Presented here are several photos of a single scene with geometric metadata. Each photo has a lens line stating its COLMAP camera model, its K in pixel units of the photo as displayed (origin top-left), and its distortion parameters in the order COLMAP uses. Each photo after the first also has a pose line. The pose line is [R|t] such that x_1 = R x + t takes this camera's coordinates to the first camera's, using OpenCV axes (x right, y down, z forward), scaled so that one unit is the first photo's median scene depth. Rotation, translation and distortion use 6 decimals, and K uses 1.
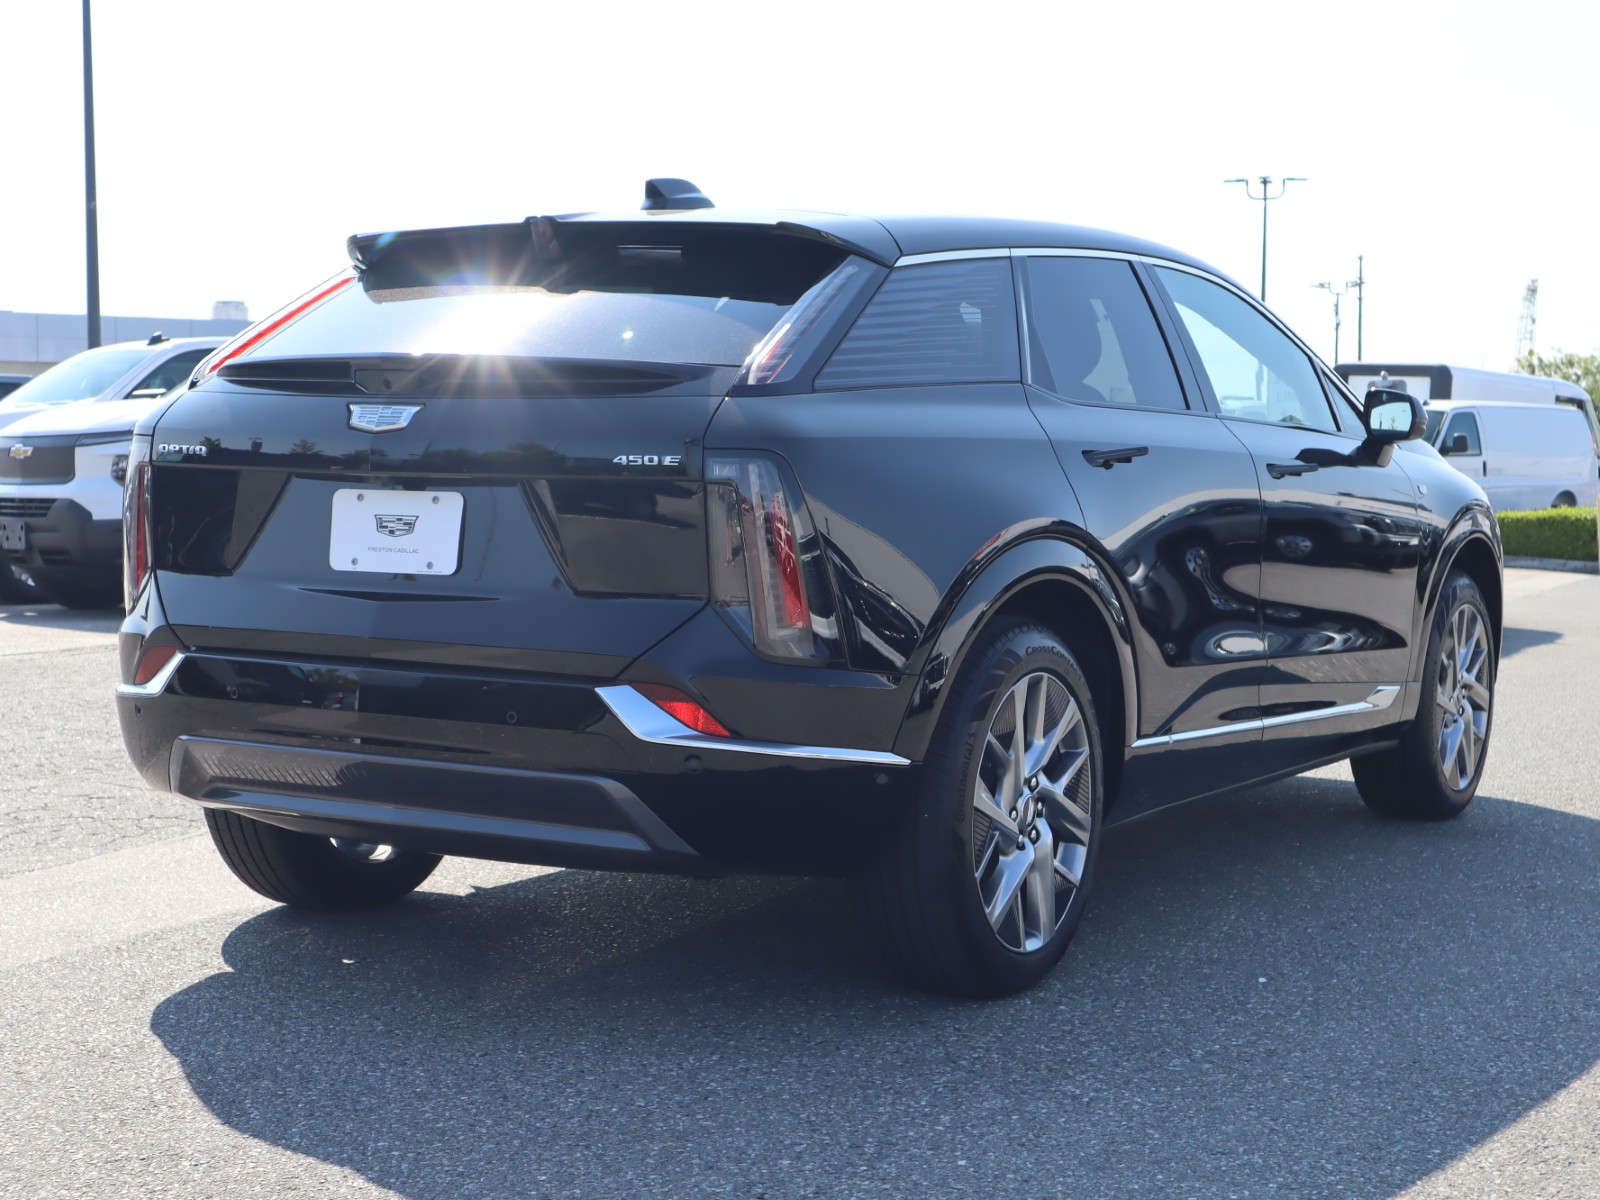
lens RADIAL K [[2577.0, 0, 800.0], [0, 2577.0, 600.0], [0, 0, 1]] dist [0.004954, 0.157461]
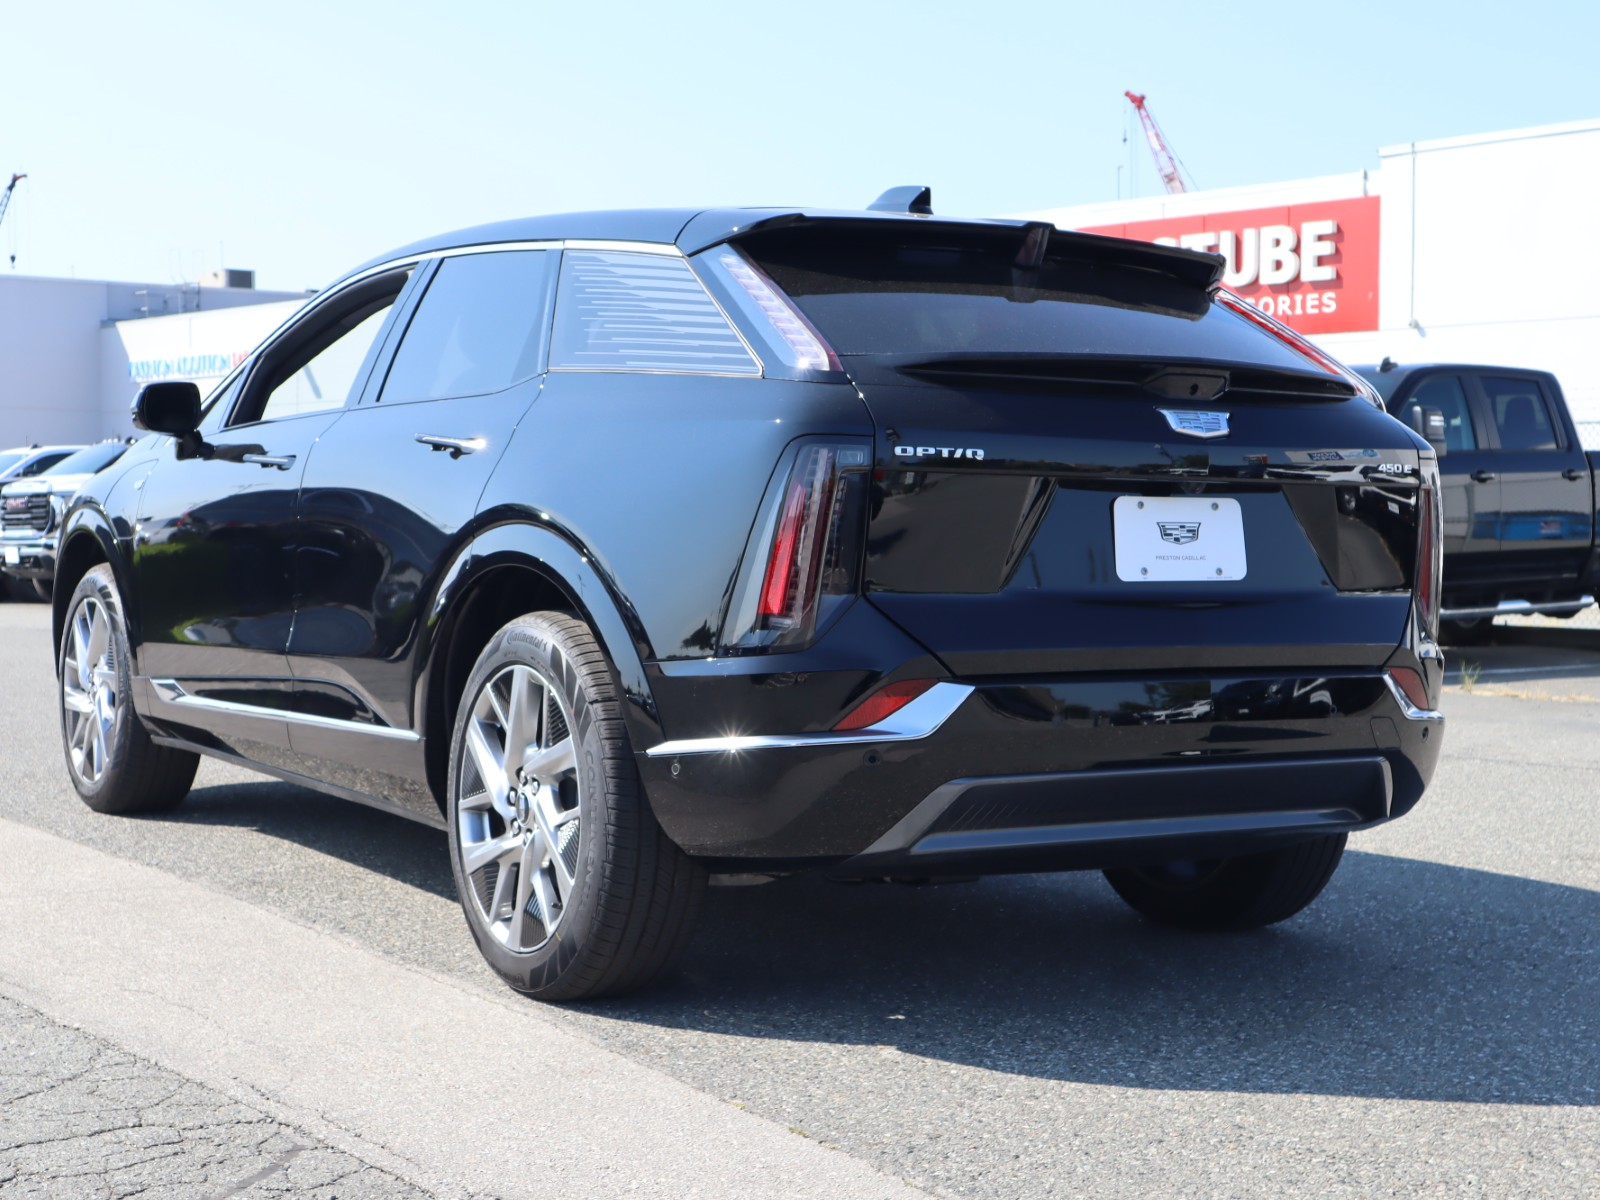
lens RADIAL K [[2421.1, 0, 800.0], [0, 2421.1, 600.0], [0, 0, 1]] dist [0.011285, 0.074633]
pose [[0.458981, -0.041289, 0.887486, -1.058313], [0.044613, 0.998730, 0.023392, -0.031737], [-0.887325, 0.028857, 0.460240, 0.710355]]
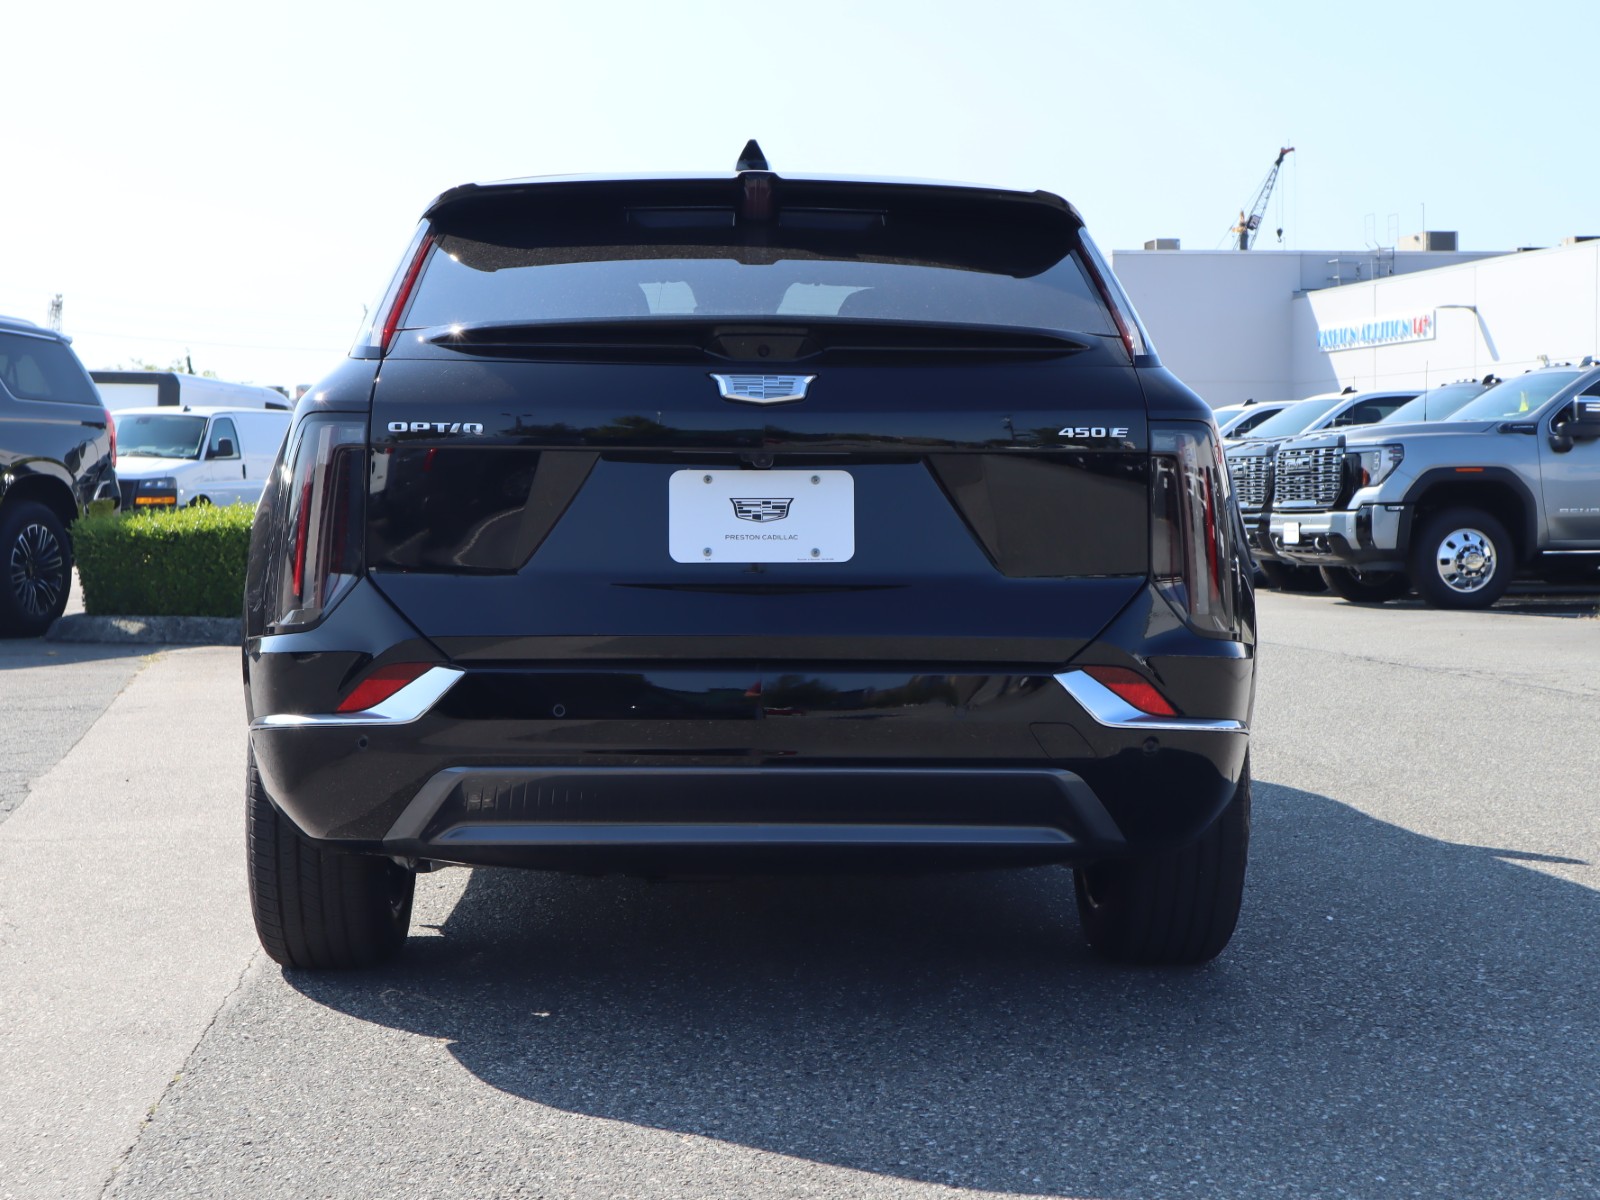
lens RADIAL K [[2470.9, 0, 775.4], [0, 2470.9, 599.1], [0, 0, 1]] dist [0.024025, 0.119166]
pose [[0.838492, -0.040882, 0.543377, -0.626007], [0.041277, 0.999082, 0.011472, -0.007600], [-0.543348, 0.012810, 0.839410, 0.281840]]
